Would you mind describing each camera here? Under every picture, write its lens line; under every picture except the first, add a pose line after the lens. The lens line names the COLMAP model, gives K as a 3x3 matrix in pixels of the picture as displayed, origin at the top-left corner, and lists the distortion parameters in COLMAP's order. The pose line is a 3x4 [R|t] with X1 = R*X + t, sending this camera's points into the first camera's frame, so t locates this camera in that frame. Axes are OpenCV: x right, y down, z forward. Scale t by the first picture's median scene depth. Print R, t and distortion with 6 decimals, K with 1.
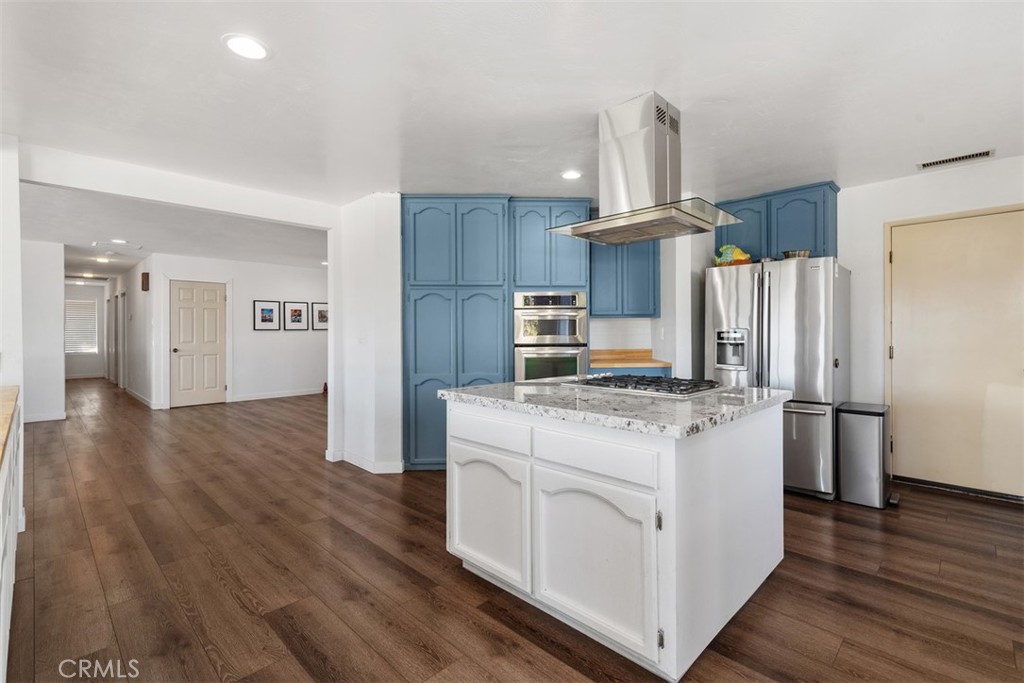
lens RADIAL K [[467.1, 0, 520.1], [0, 467.1, 341.7], [0, 0, 1]] dist [0.021151, -0.000834]
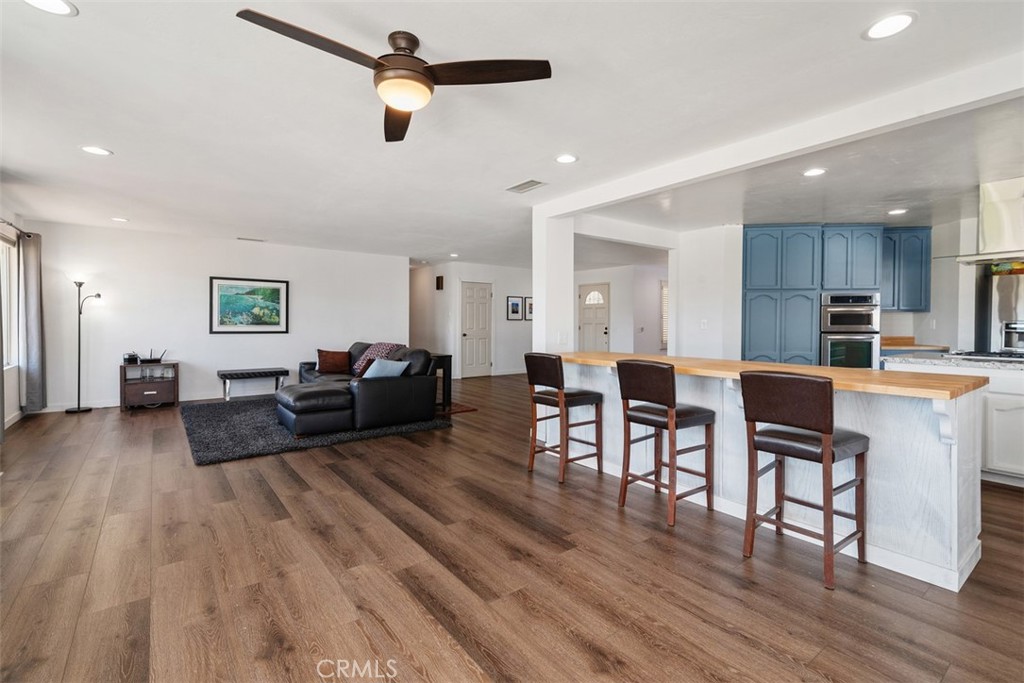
lens RADIAL K [[467.1, 0, 527.0], [0, 467.1, 331.2], [0, 0, 1]] dist [0.021151, -0.000834]
pose [[0.991455, 0.007716, -0.130224, -0.434702], [-0.007862, 0.999969, -0.000607, 0.007559], [0.130216, 0.001626, 0.991484, -0.302776]]
